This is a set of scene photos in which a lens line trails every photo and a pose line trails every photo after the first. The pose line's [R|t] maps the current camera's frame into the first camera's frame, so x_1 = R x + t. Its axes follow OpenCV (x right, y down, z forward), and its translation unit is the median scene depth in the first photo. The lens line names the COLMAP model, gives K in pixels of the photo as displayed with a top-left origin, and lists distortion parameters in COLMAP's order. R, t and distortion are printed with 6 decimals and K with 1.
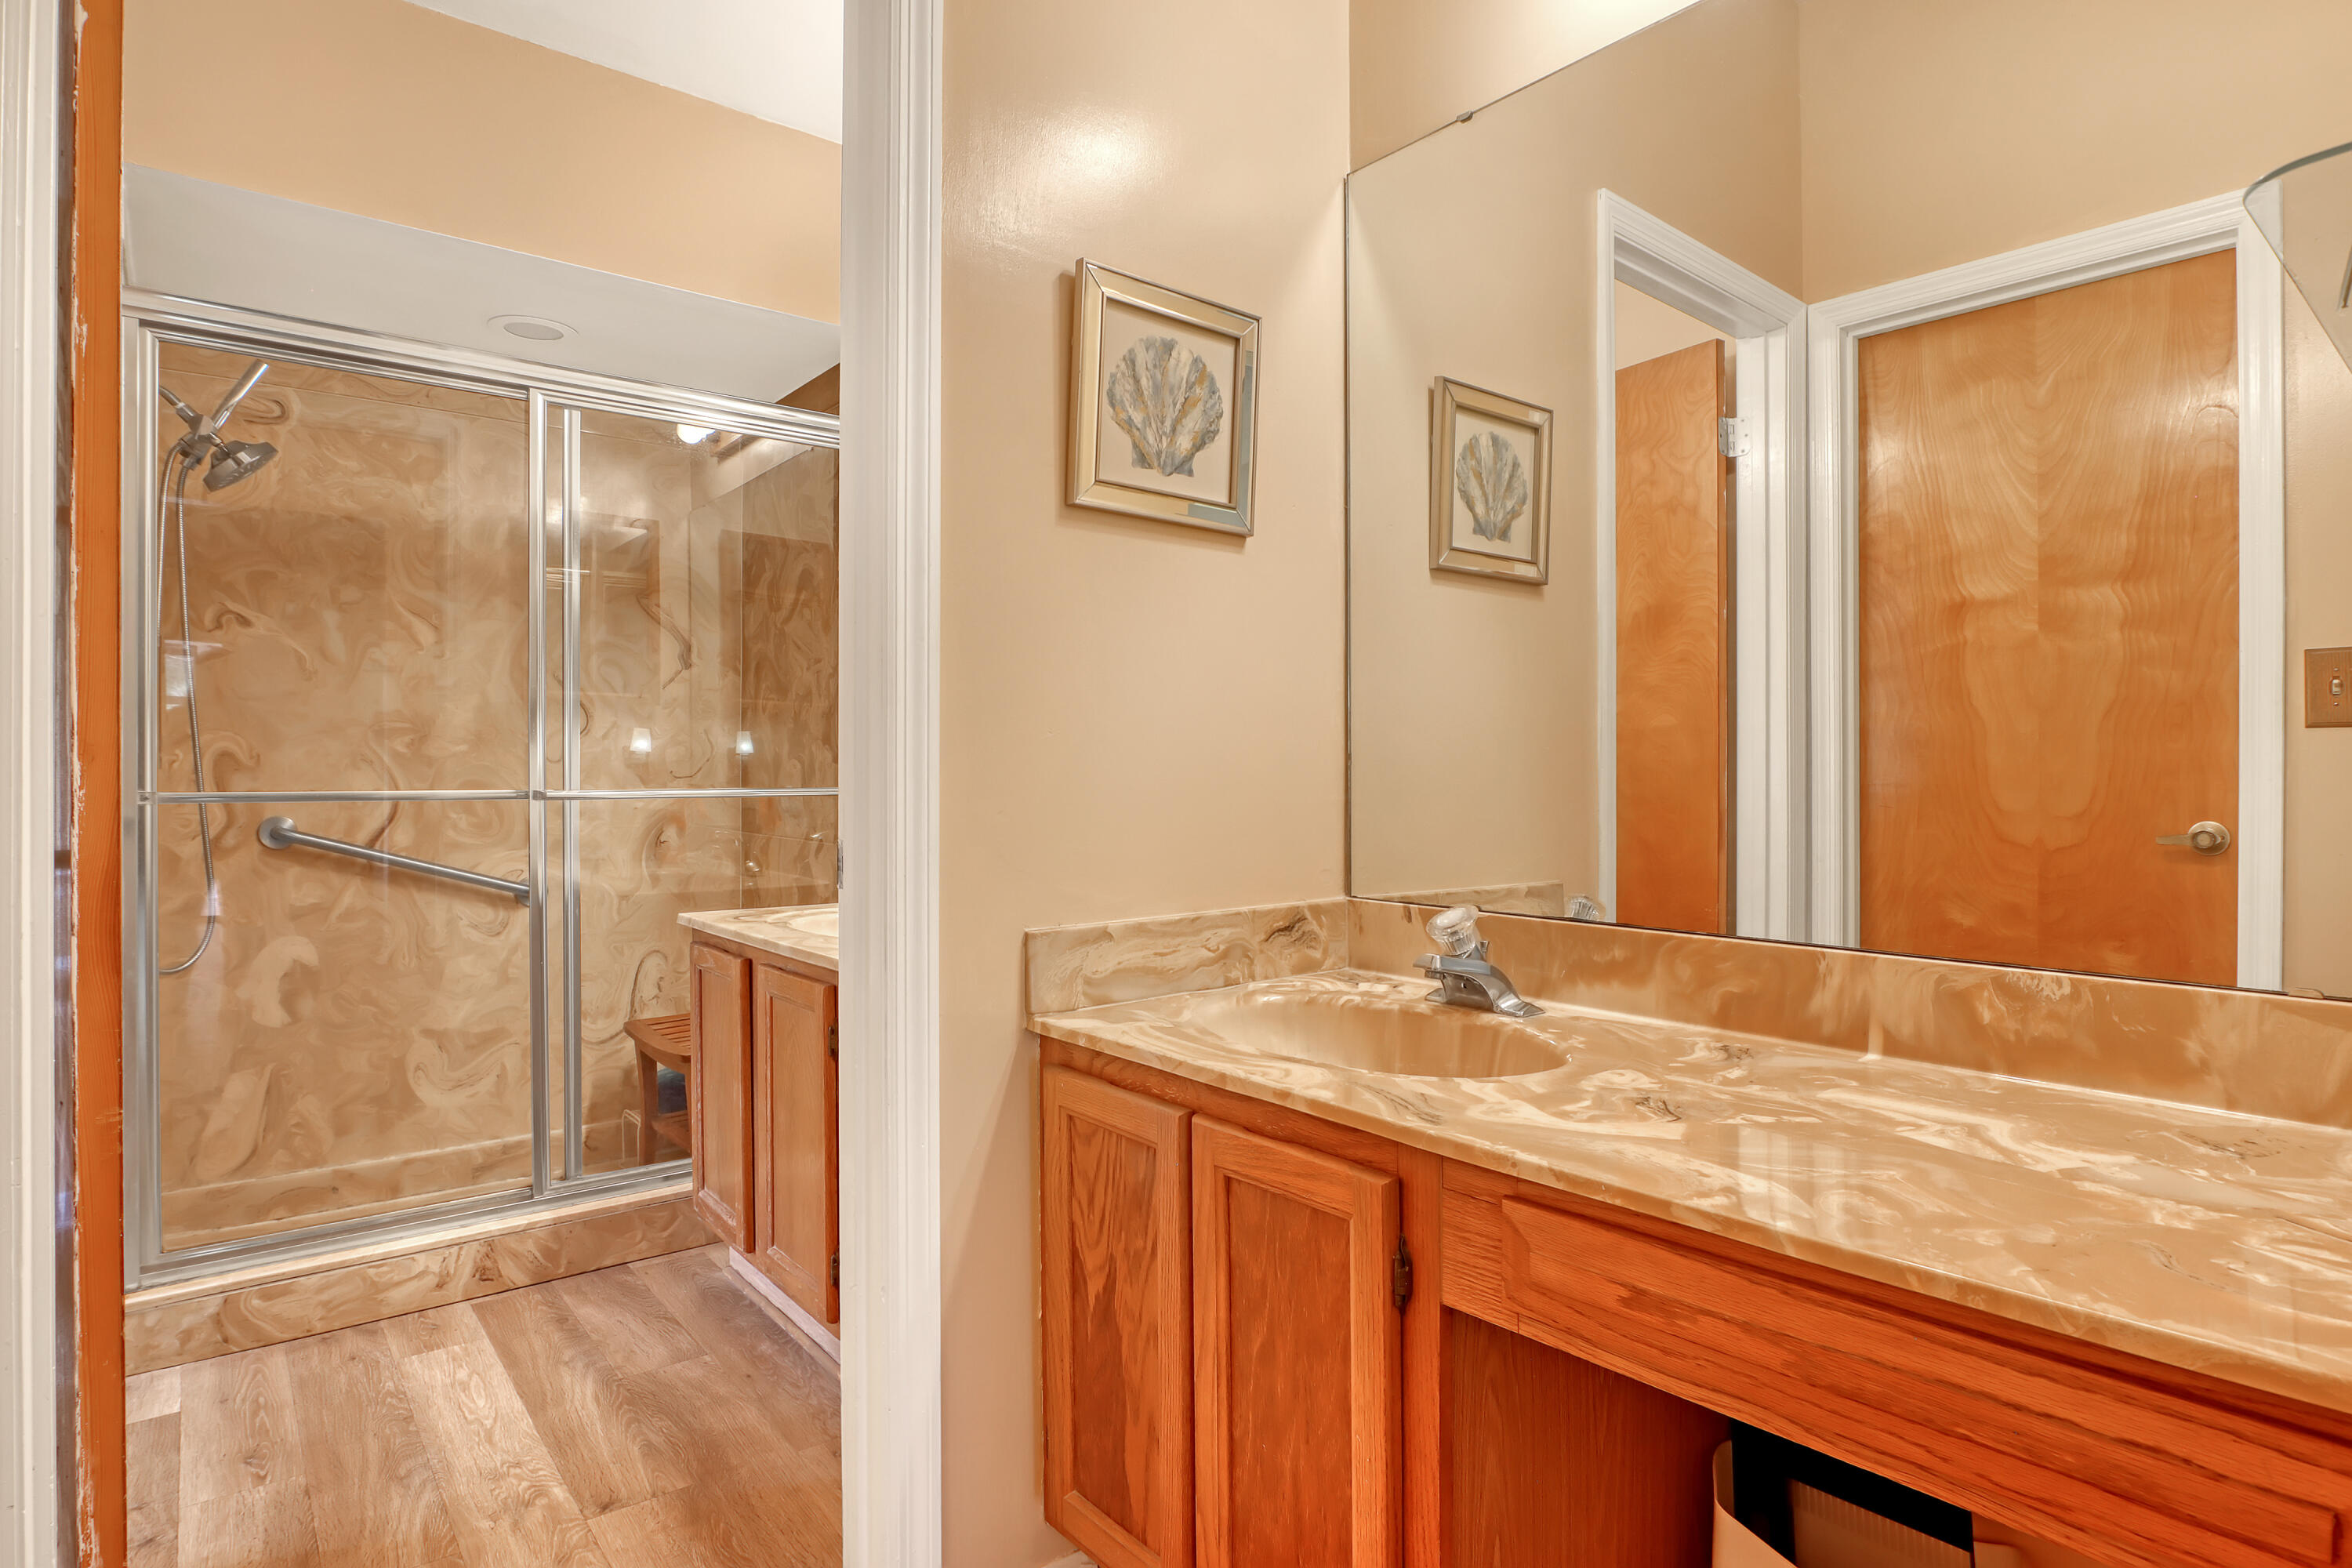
lens RADIAL K [[1217.2, 0, 1176.0], [0, 1217.2, 784.0], [0, 0, 1]] dist [-0.025032, 0.001138]
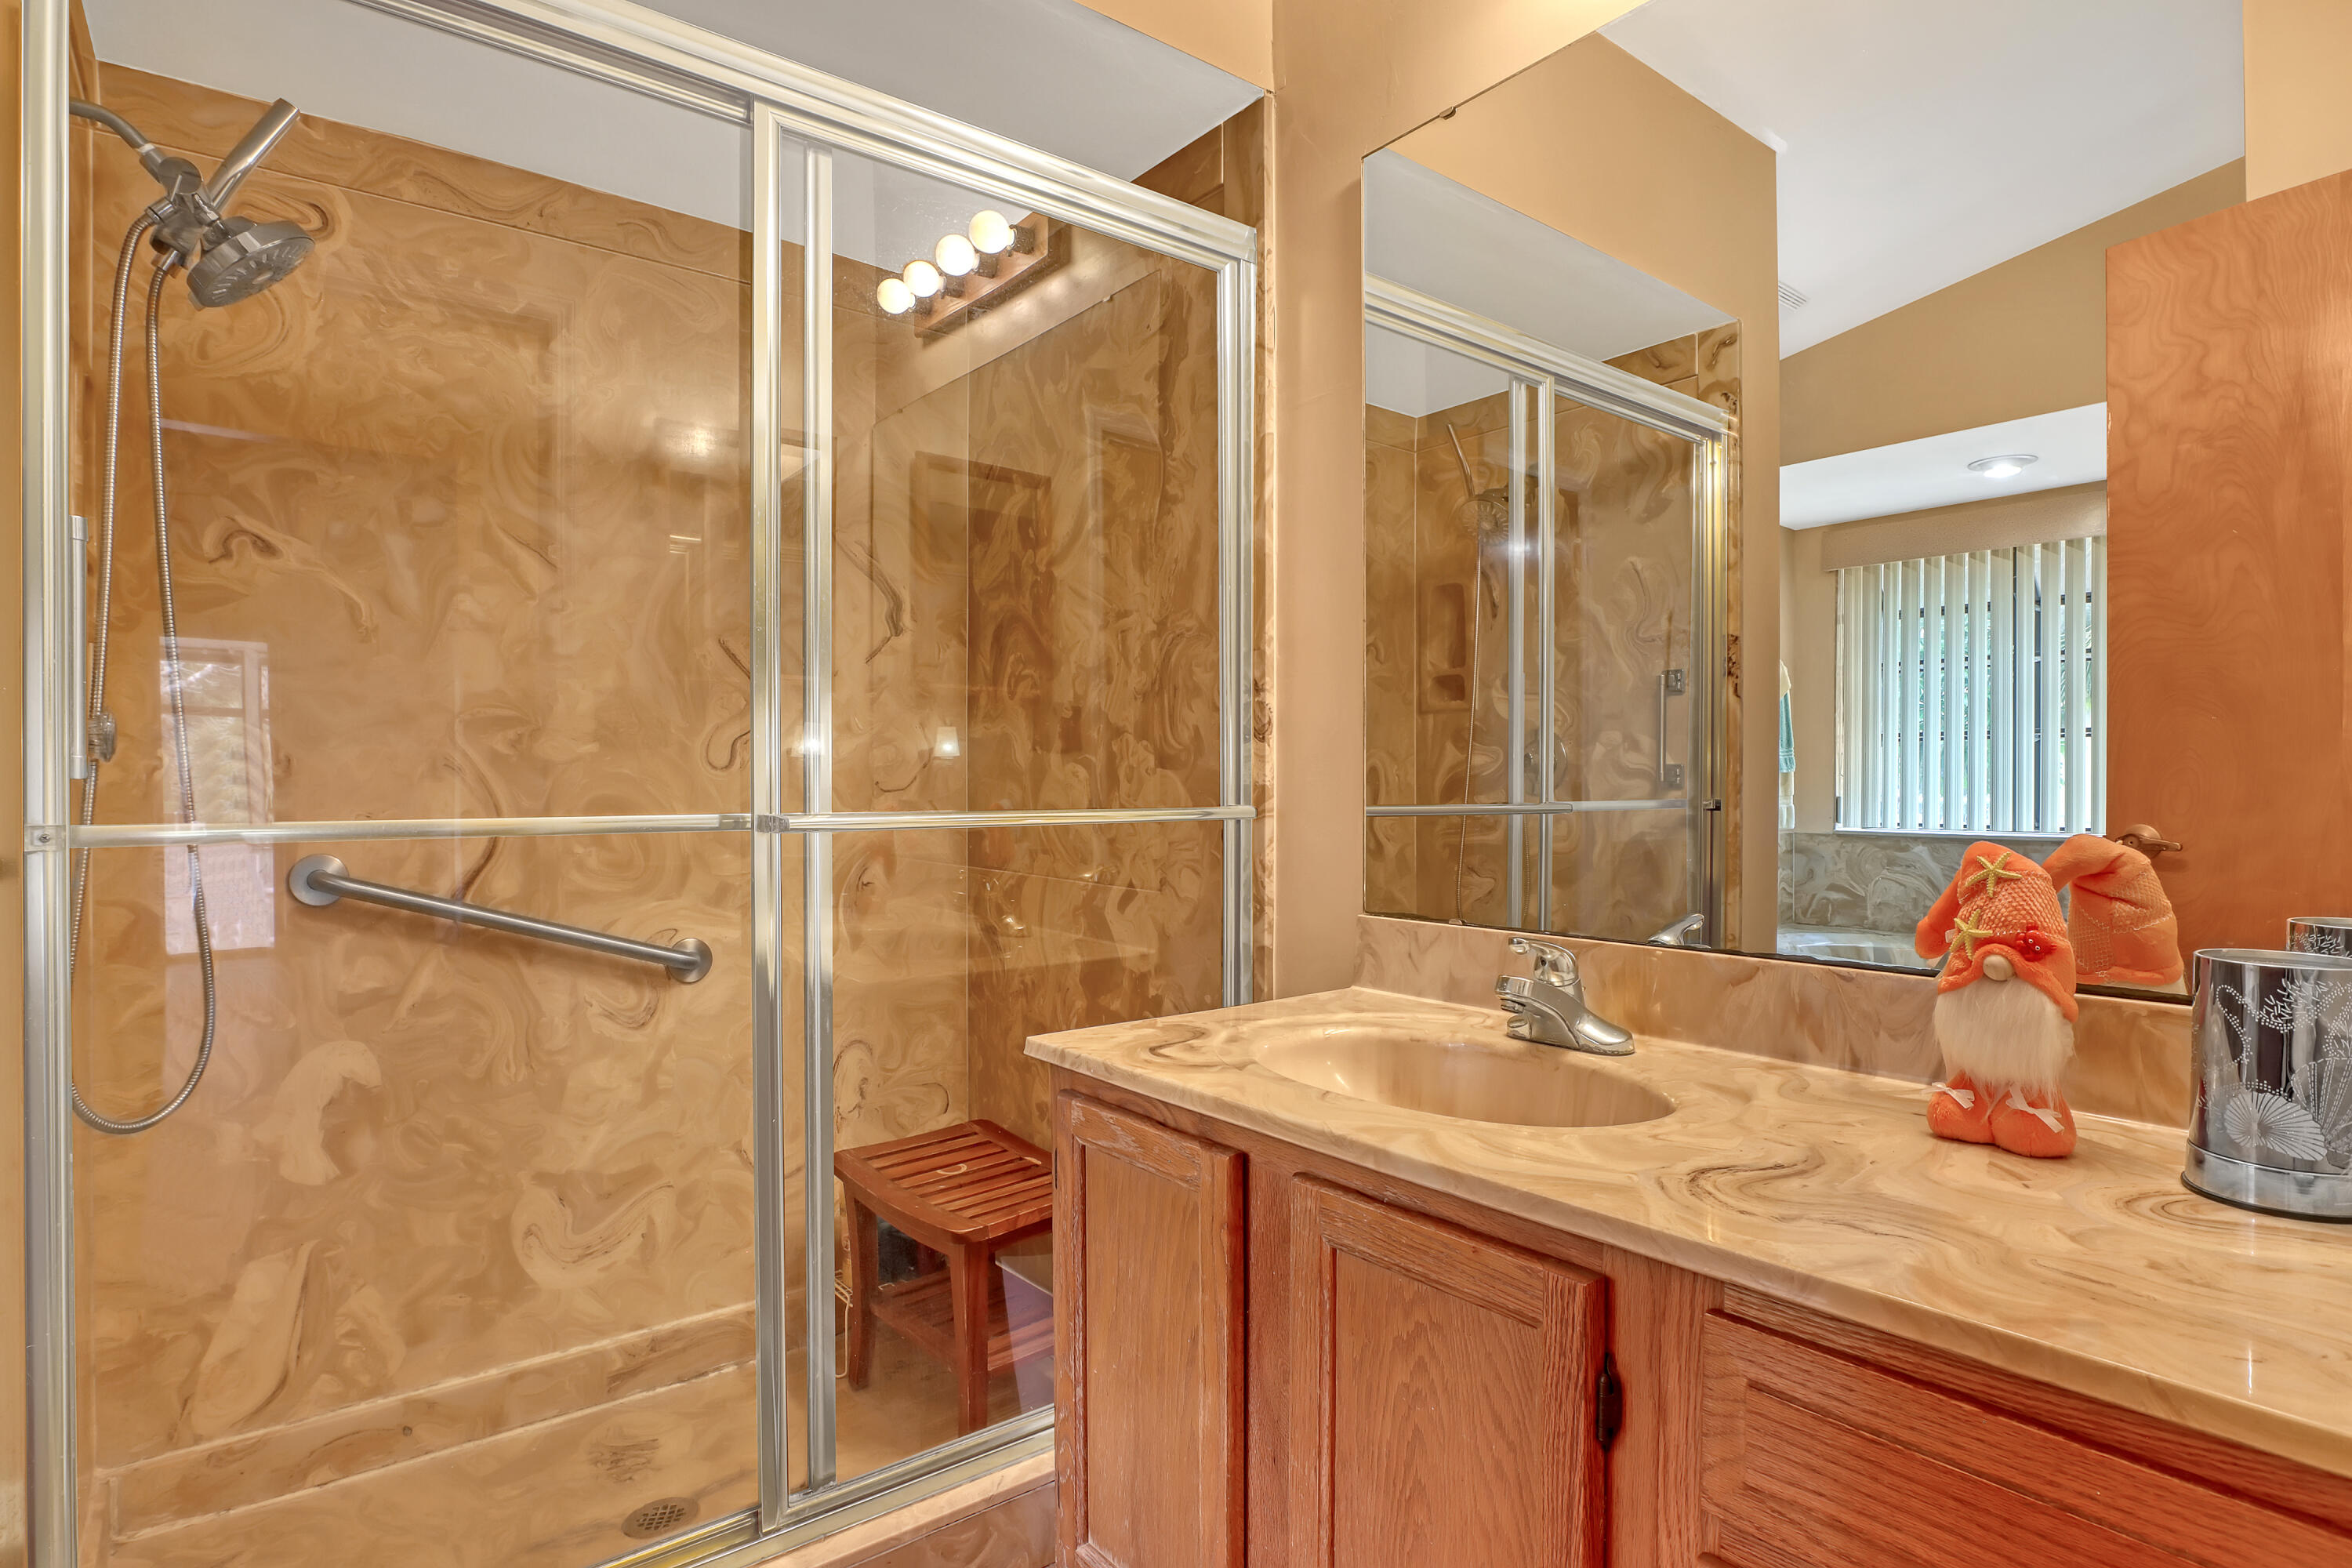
lens RADIAL K [[1230.6, 0, 1171.9], [0, 1230.6, 795.3], [0, 0, 1]] dist [-0.018803, 0.001285]
pose [[0.999498, -0.001840, -0.031618, -0.262835], [0.001867, 0.999998, 0.000842, -0.003723], [0.031617, -0.000900, 0.999500, 0.351363]]
